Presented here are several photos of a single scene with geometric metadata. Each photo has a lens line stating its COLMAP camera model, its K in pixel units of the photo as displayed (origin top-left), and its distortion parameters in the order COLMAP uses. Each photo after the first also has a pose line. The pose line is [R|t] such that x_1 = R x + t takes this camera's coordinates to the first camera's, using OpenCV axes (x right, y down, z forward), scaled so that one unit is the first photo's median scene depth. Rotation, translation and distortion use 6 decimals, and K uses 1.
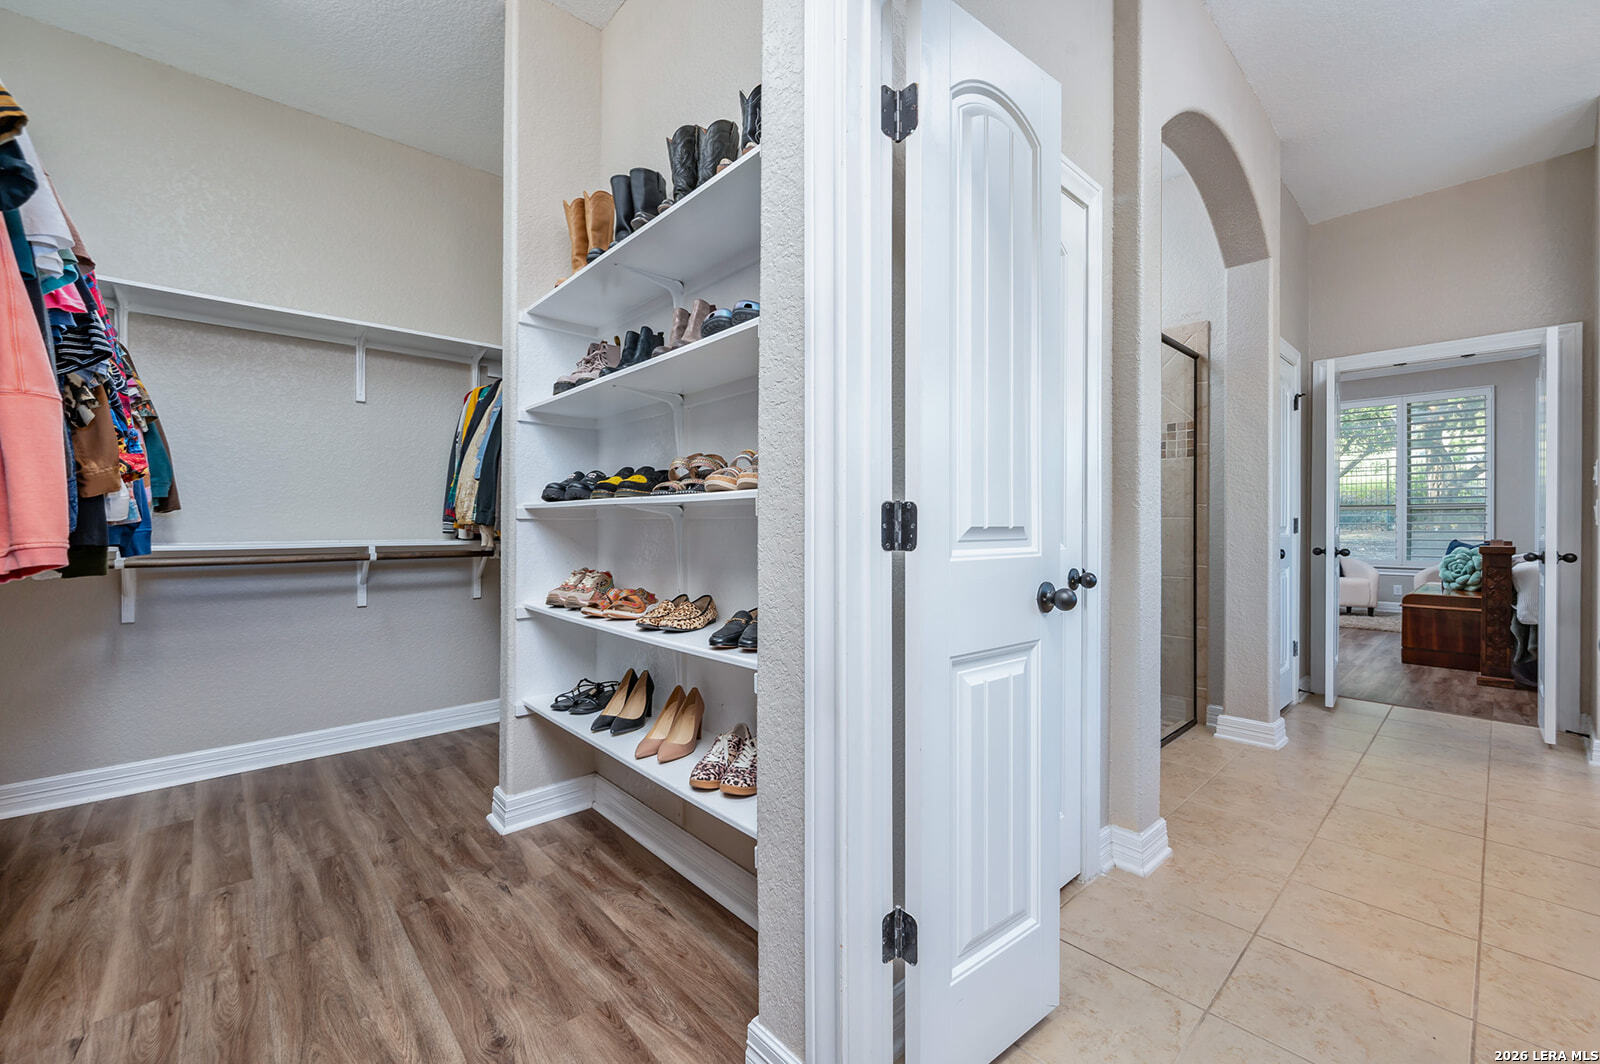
lens RADIAL K [[647.2, 0, 799.0], [0, 647.2, 523.3], [0, 0, 1]] dist [0.000460, 0.000331]
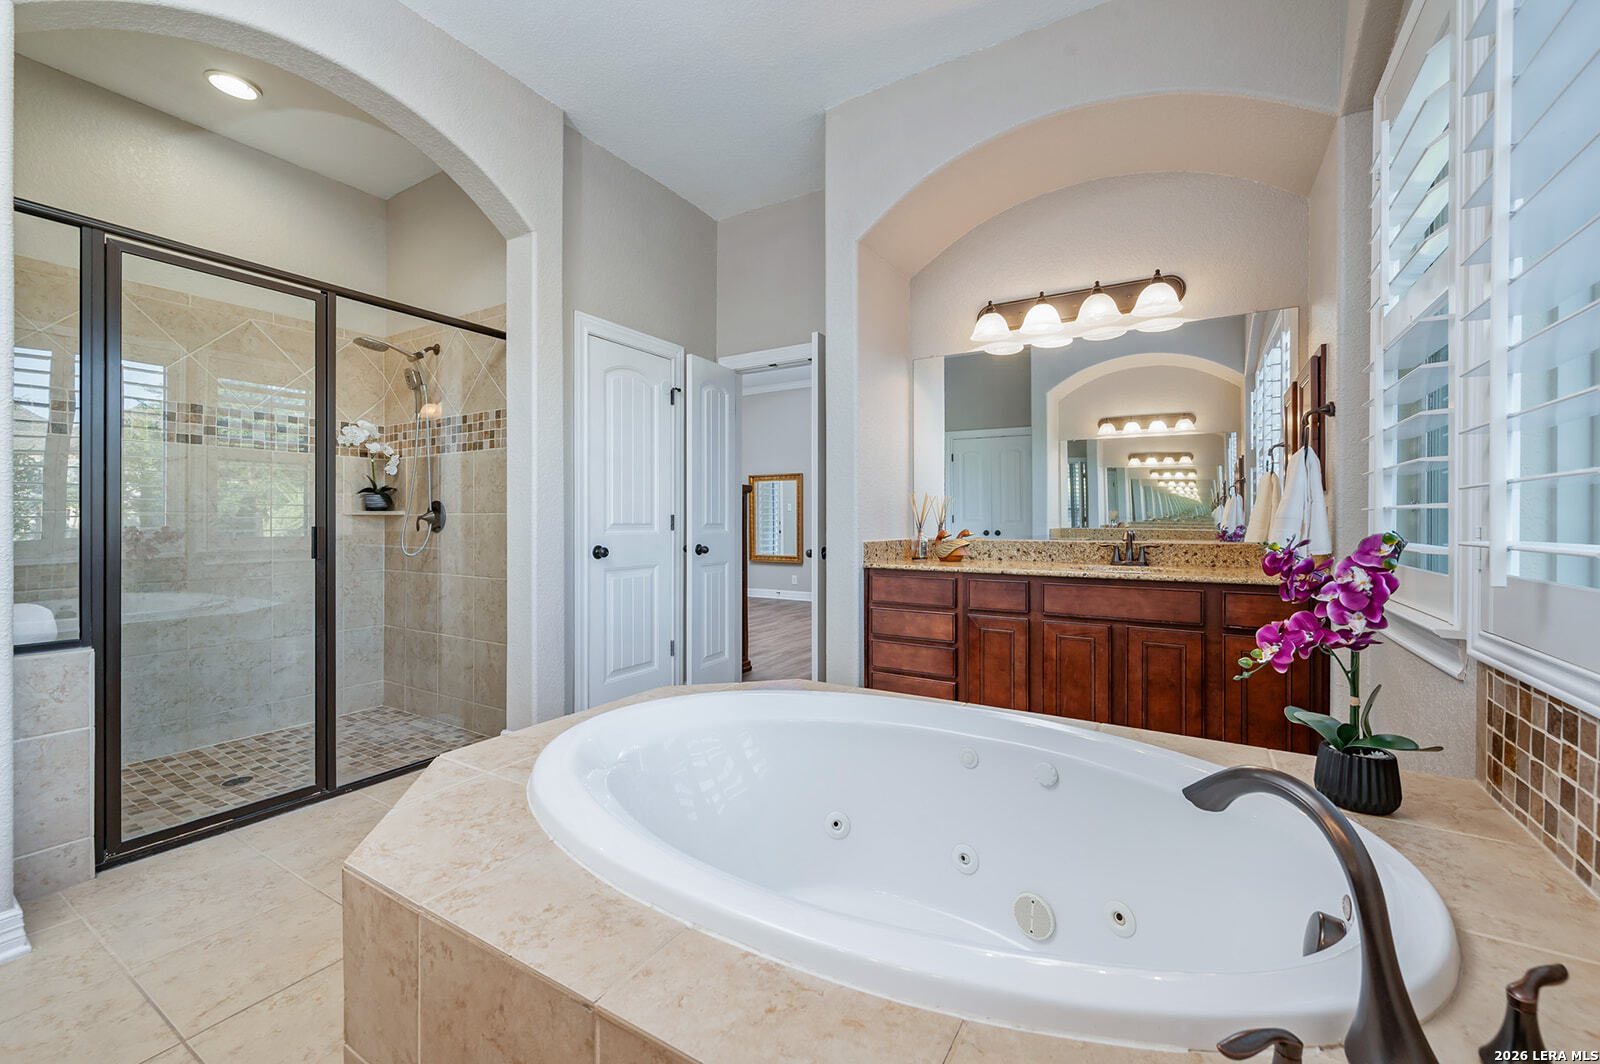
lens RADIAL K [[647.2, 0, 799.0], [0, 647.2, 523.3], [0, 0, 1]] dist [0.000460, 0.000331]
pose [[0.961268, 0.001846, 0.275609, 0.690322], [-0.003971, 0.999967, 0.007154, -0.002748], [-0.275586, -0.007971, 0.961243, 0.005711]]
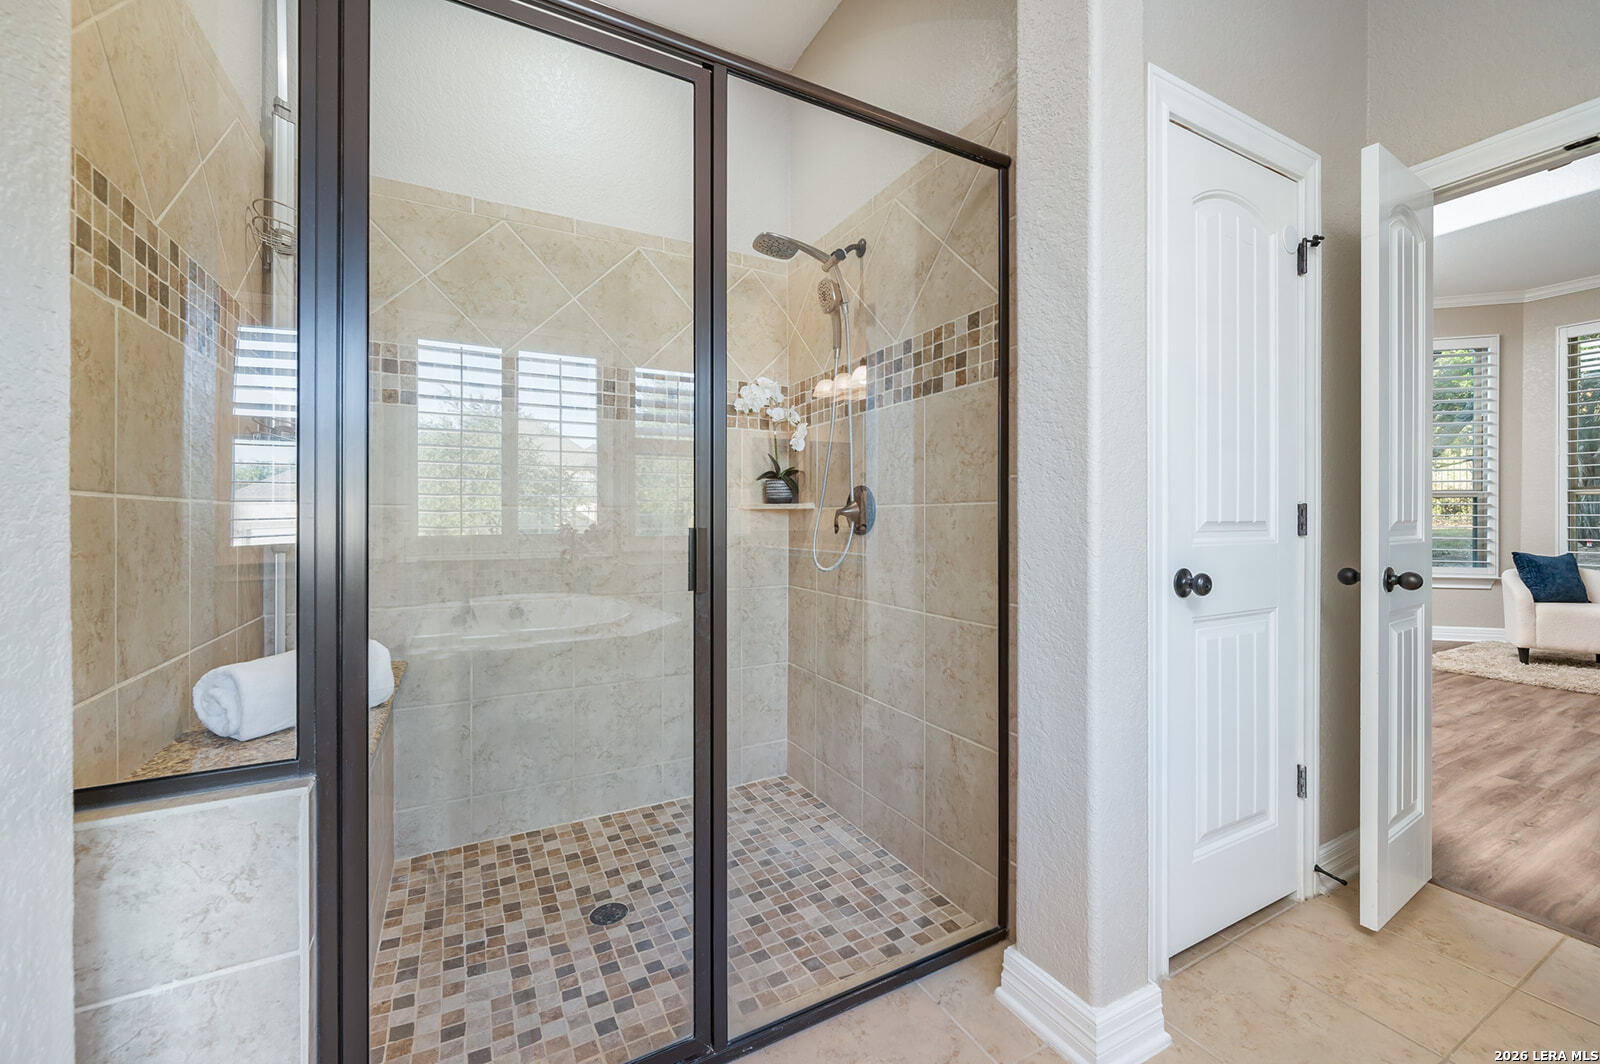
lens RADIAL K [[611.9, 0, 794.1], [0, 611.9, 516.3], [0, 0, 1]] dist [-0.000377, 0.000069]
pose [[0.968422, -0.000167, -0.249318, 0.527296], [0.000785, 0.999997, 0.002380, 0.000187], [0.249317, -0.002501, 0.968419, 0.483076]]
